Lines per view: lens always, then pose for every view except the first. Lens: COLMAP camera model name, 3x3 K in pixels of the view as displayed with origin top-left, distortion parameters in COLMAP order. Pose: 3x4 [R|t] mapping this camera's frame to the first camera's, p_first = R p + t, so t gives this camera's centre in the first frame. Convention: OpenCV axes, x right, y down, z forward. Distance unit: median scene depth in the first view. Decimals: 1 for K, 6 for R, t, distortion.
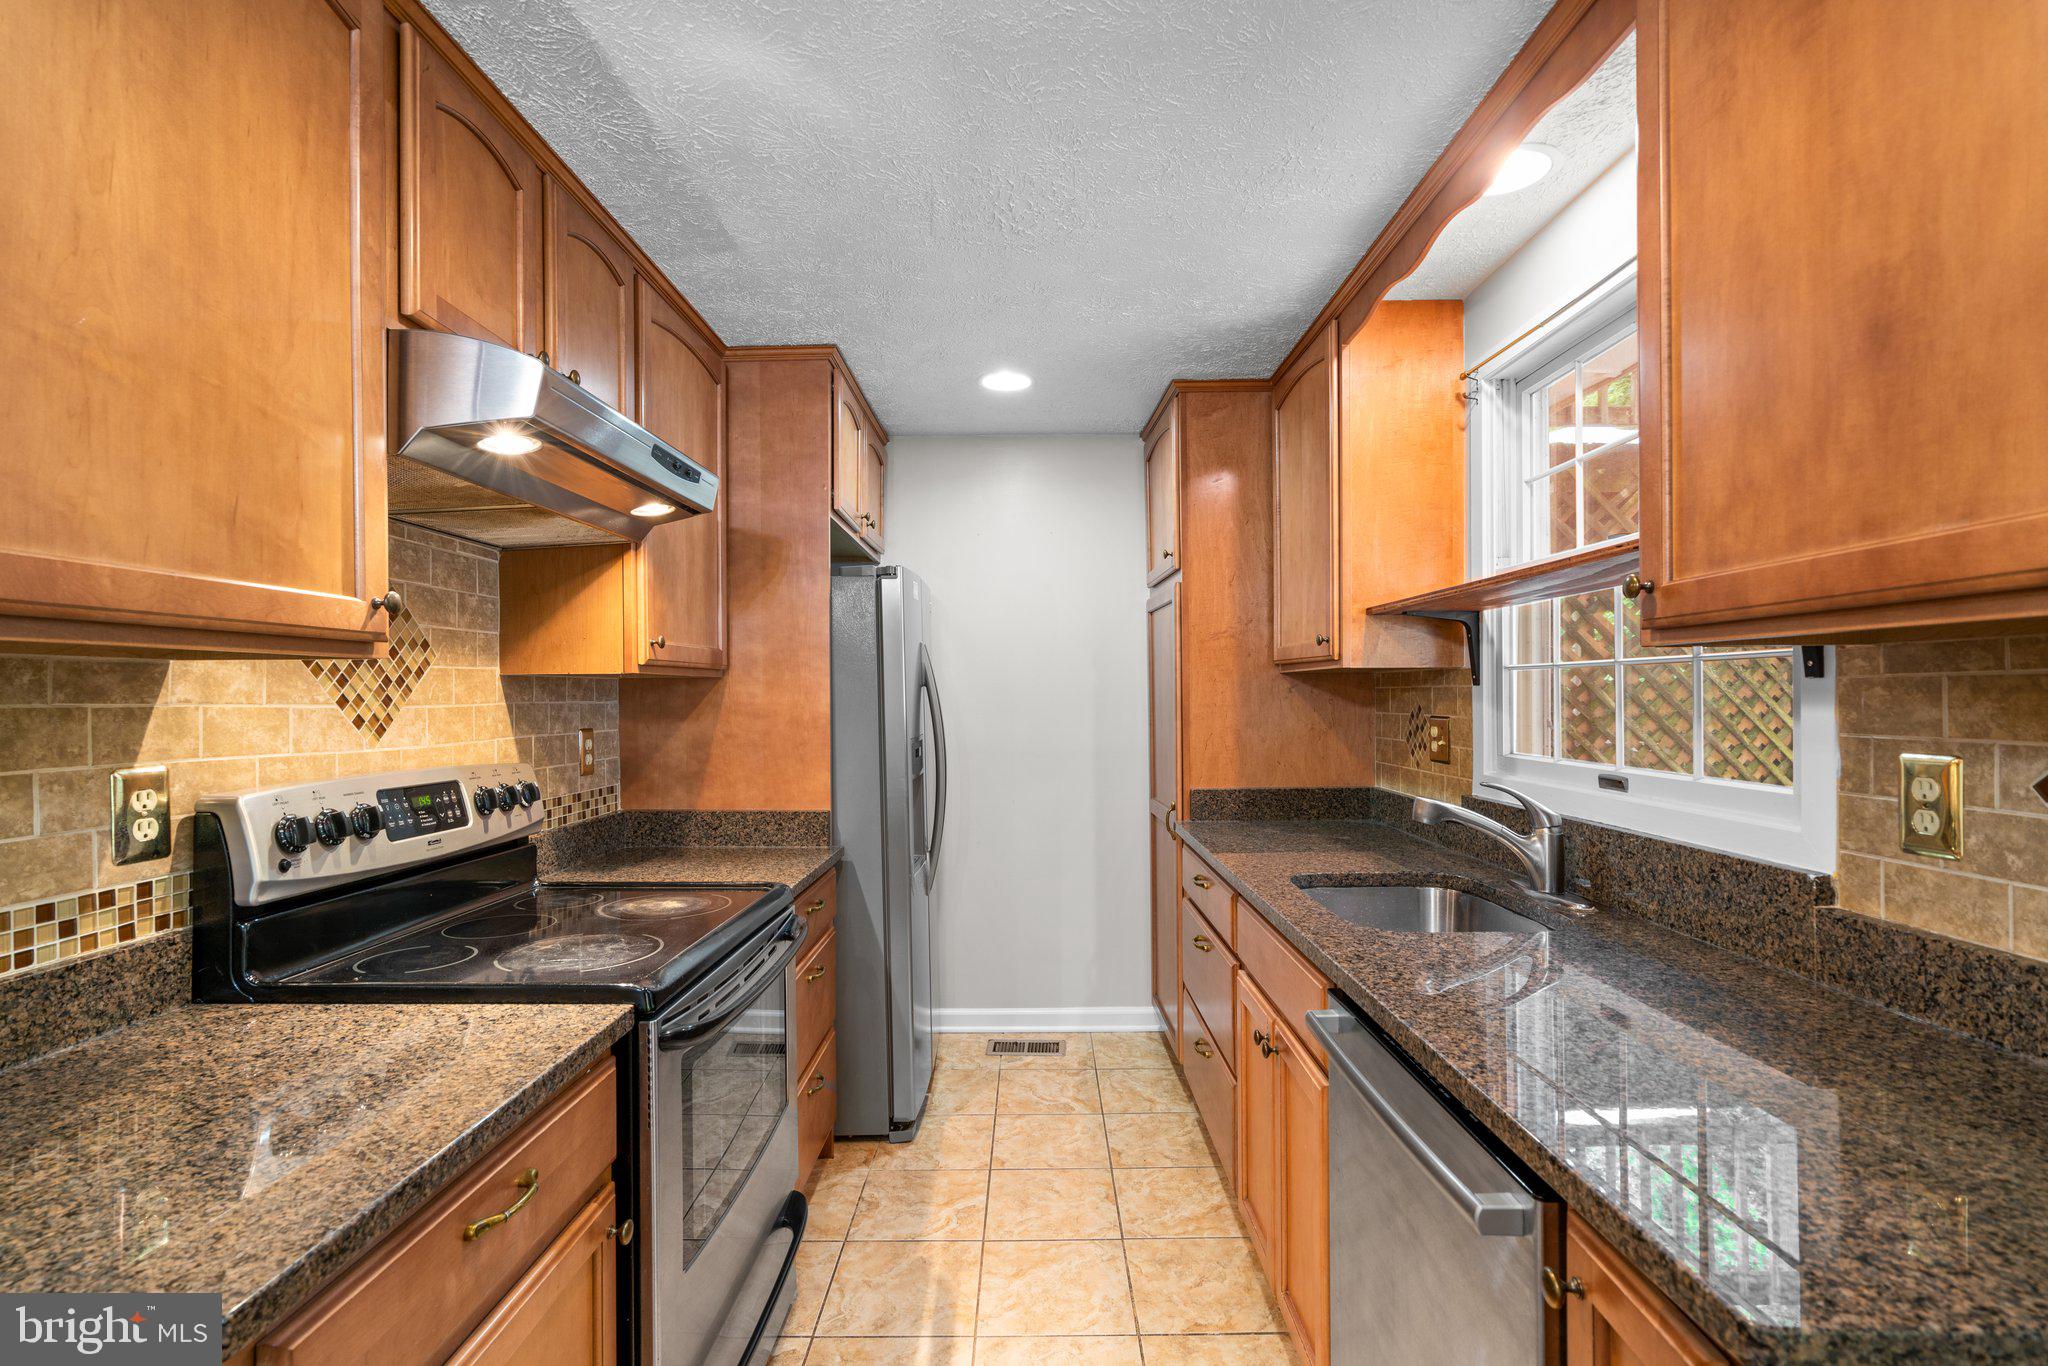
lens RADIAL K [[937.0, 0, 1032.0], [0, 937.0, 697.1], [0, 0, 1]] dist [-0.003738, 0.000509]
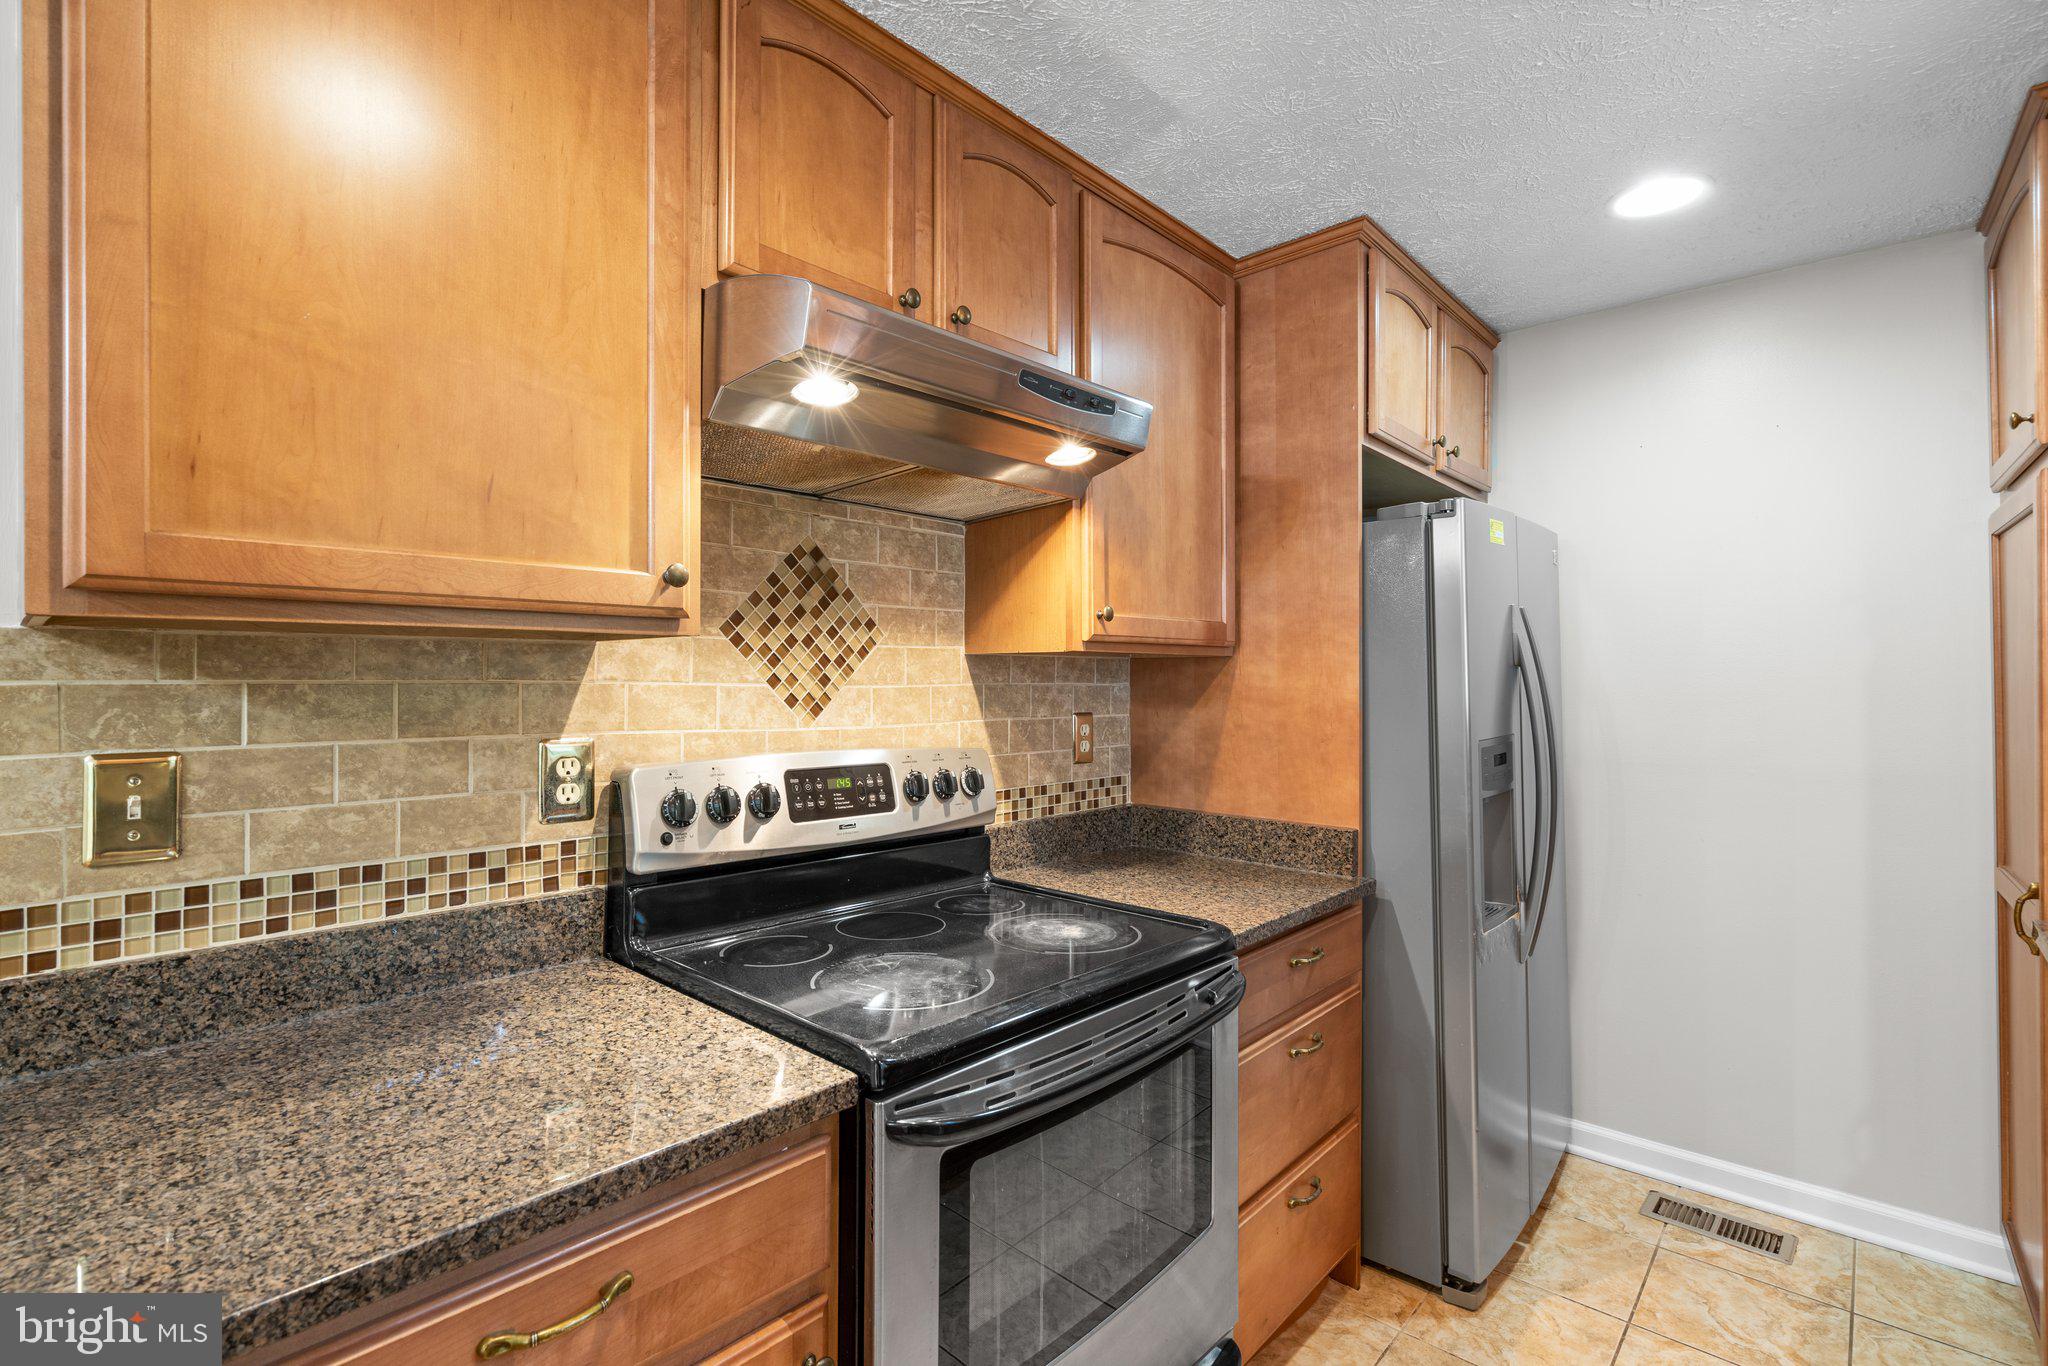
lens RADIAL K [[937.0, 0, 1011.6], [0, 937.0, 676.2], [0, 0, 1]] dist [-0.003738, 0.000509]
pose [[0.735592, 0.004290, -0.677411, 0.121345], [-0.007562, 0.999970, -0.001879, -0.000244], [0.677382, 0.006505, 0.735603, 0.328244]]
